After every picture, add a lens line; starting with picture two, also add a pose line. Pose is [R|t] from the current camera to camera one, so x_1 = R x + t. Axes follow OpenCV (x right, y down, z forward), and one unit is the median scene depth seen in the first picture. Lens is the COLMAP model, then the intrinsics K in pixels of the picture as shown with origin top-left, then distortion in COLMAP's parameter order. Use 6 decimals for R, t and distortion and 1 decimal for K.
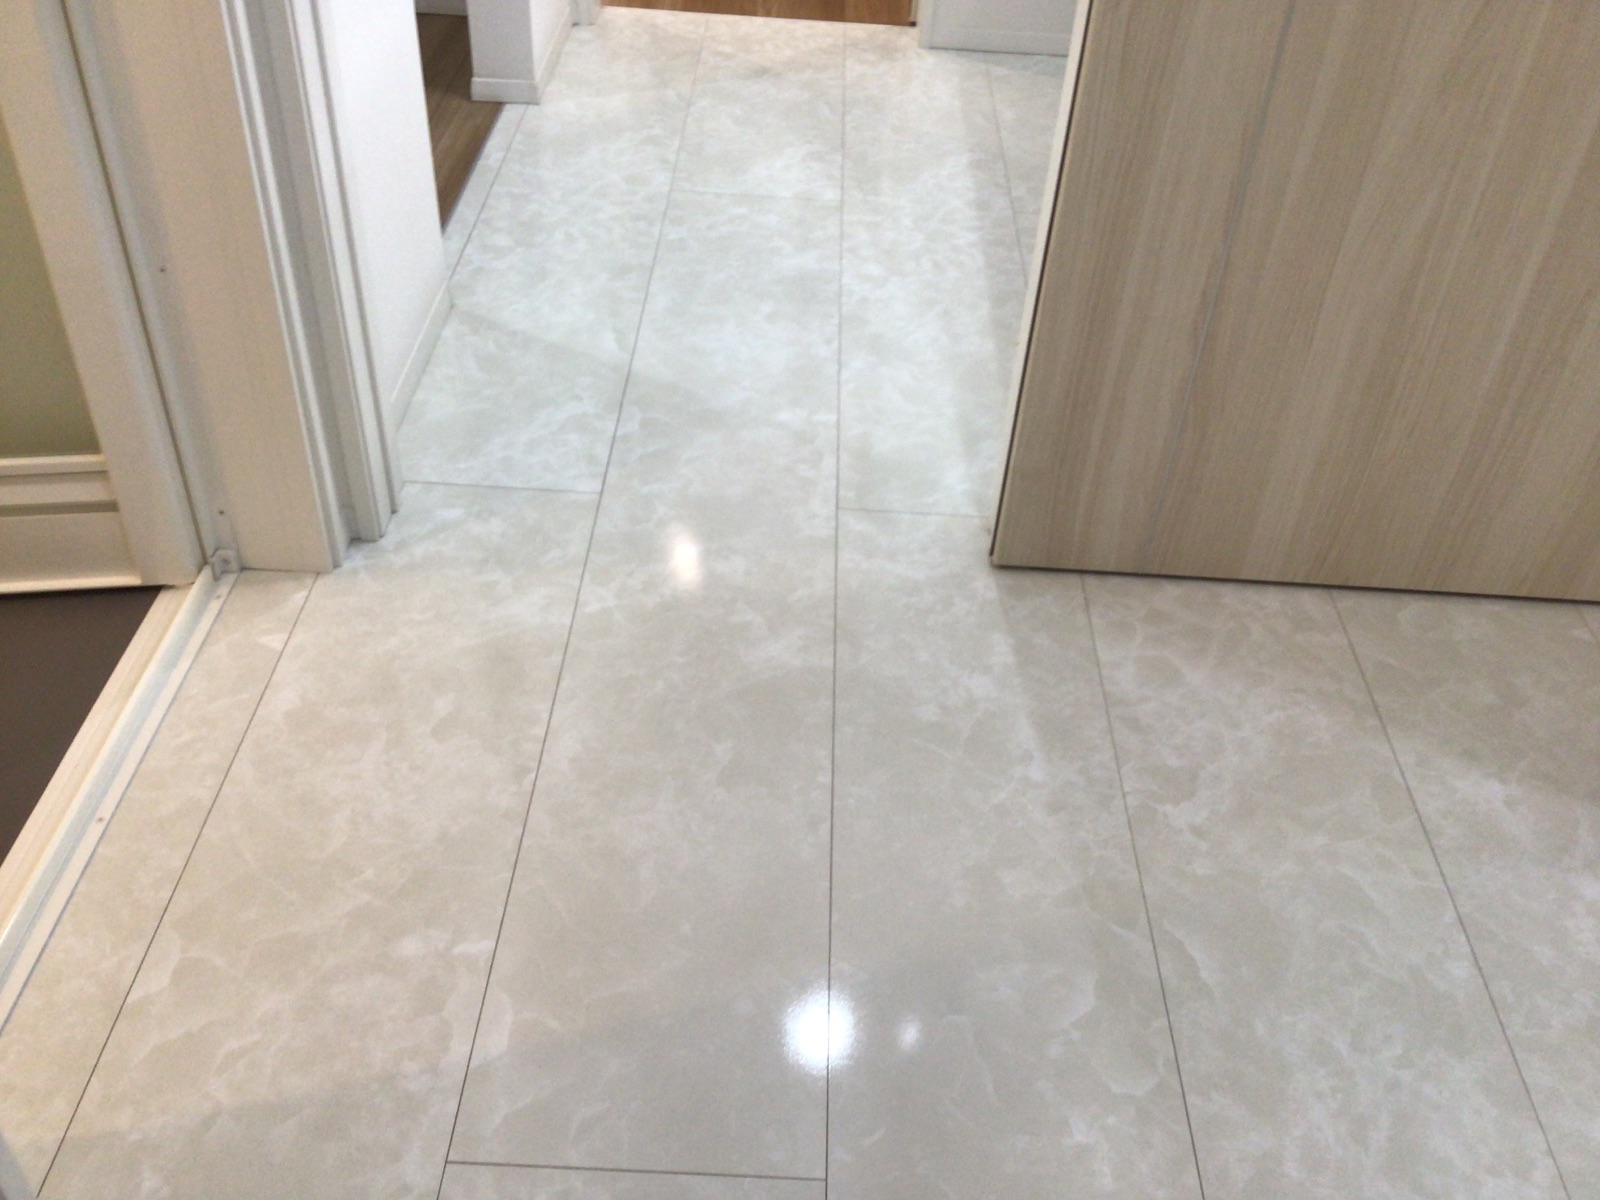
lens RADIAL K [[1462.9, 0, 804.0], [0, 1462.9, 602.9], [0, 0, 1]] dist [0.024431, 0.000000]
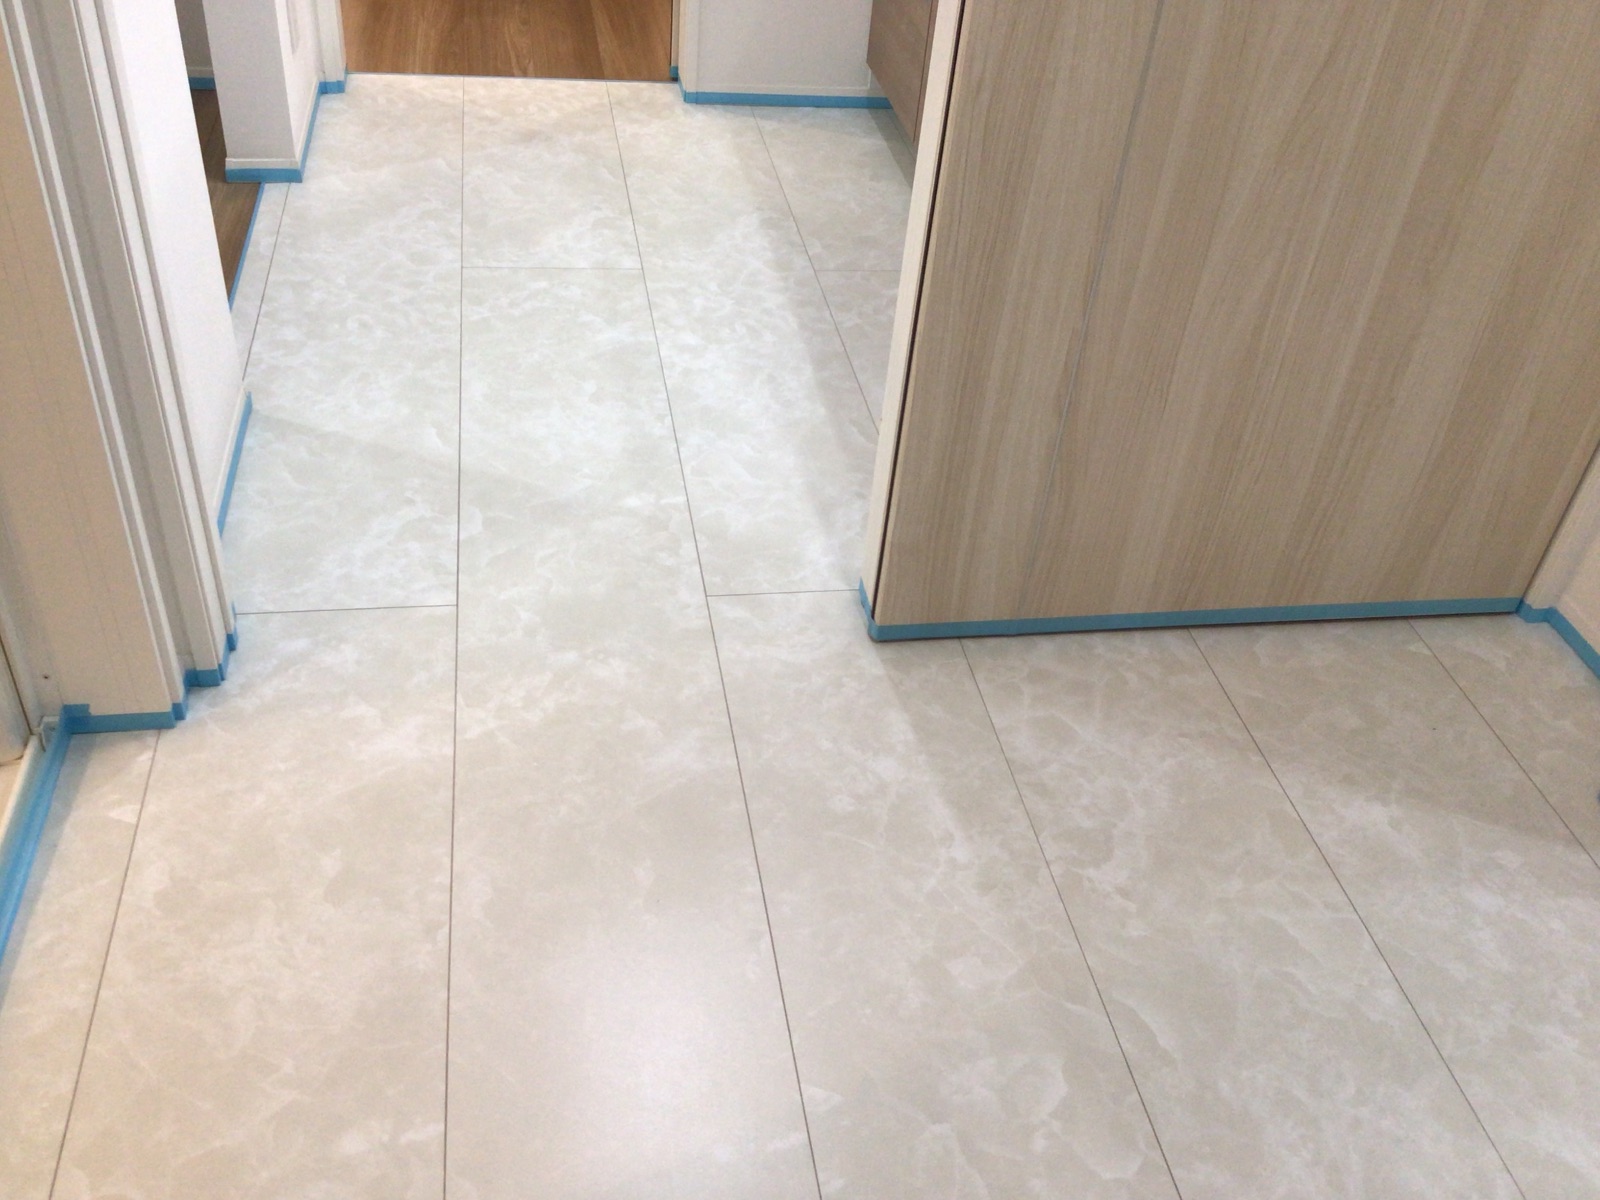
lens RADIAL K [[1462.9, 0, 800.7], [0, 1462.9, 593.3], [0, 0, 1]] dist [0.024431, 0.000000]
pose [[0.979476, -0.098272, 0.175983, -0.097537], [0.101645, 0.994768, -0.010233, -0.056076], [-0.174057, 0.027911, 0.984340, 0.031849]]
